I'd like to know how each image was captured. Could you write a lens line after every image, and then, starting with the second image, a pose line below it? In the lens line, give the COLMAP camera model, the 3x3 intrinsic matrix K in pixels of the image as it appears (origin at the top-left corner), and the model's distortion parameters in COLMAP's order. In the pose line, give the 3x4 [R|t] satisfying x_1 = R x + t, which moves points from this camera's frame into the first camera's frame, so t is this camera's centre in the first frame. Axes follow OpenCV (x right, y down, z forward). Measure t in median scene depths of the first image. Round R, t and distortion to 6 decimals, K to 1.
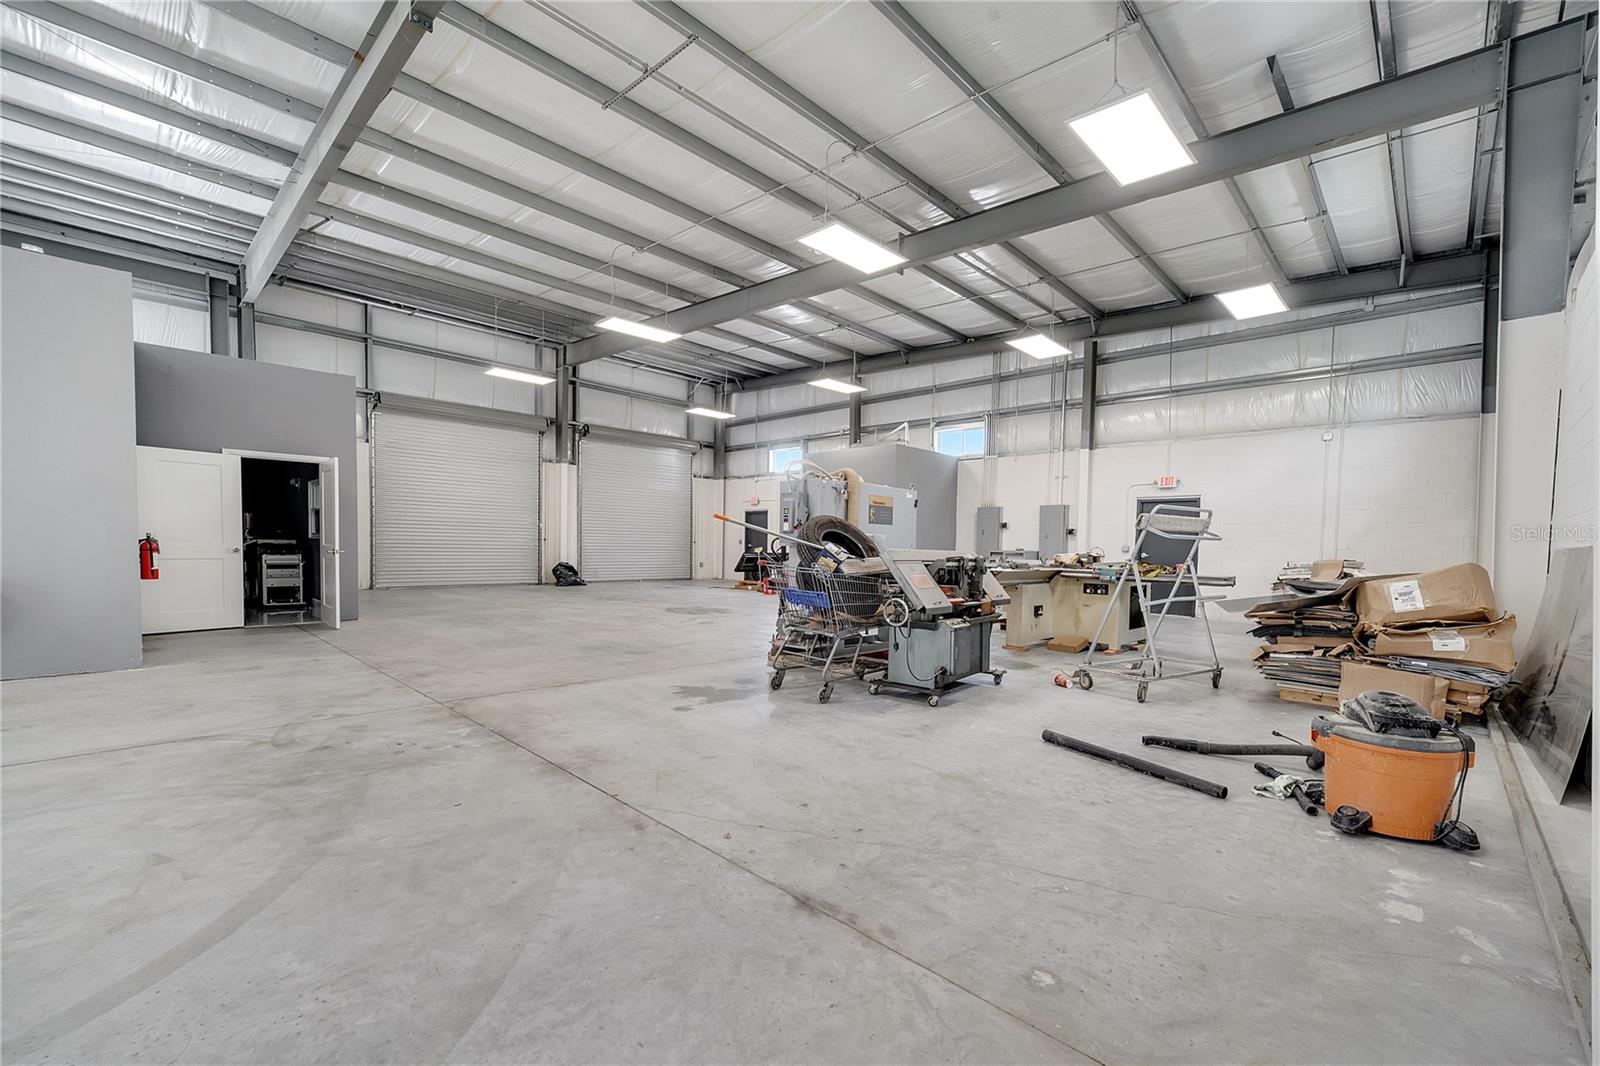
lens RADIAL K [[672.6, 0, 800.0], [0, 672.6, 533.0], [0, 0, 1]] dist [0.000082, 0.000004]
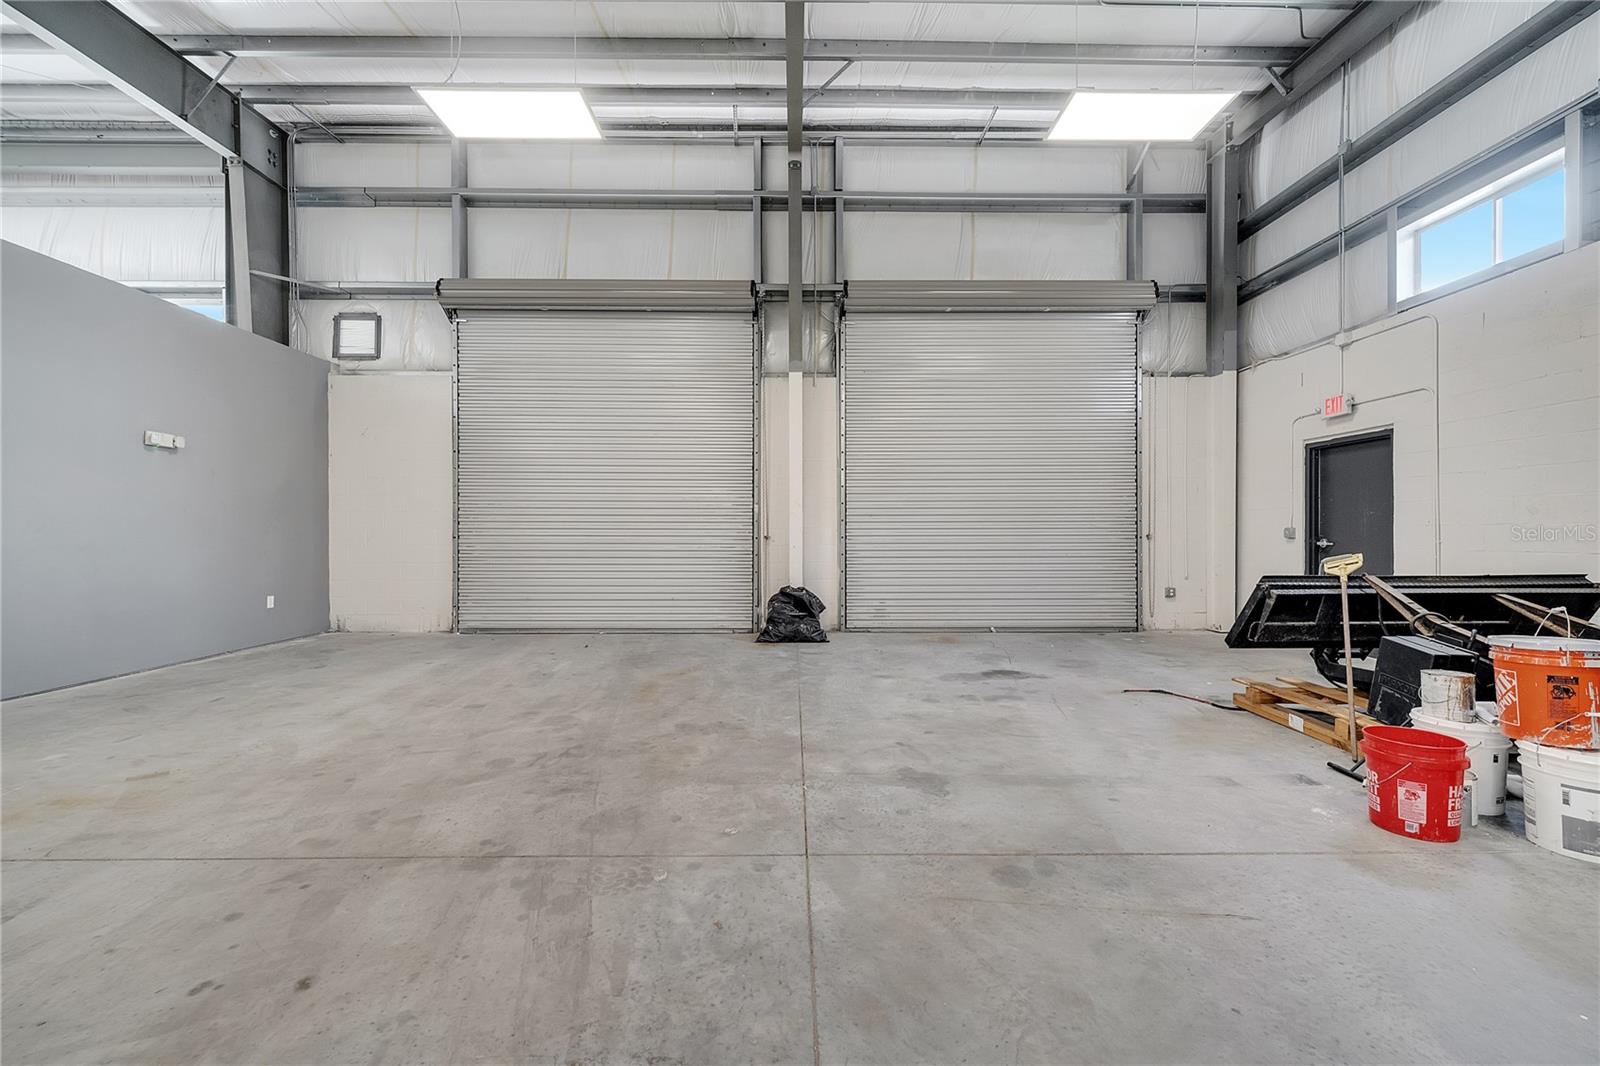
lens RADIAL K [[645.7, 0, 800.0], [0, 645.7, 533.0], [0, 0, 1]] dist [0.002056, 0.000174]
pose [[0.697560, -0.022141, -0.716184, -0.028405], [0.026805, 0.999629, -0.004795, 0.008654], [0.716025, -0.015853, 0.697895, 0.632499]]
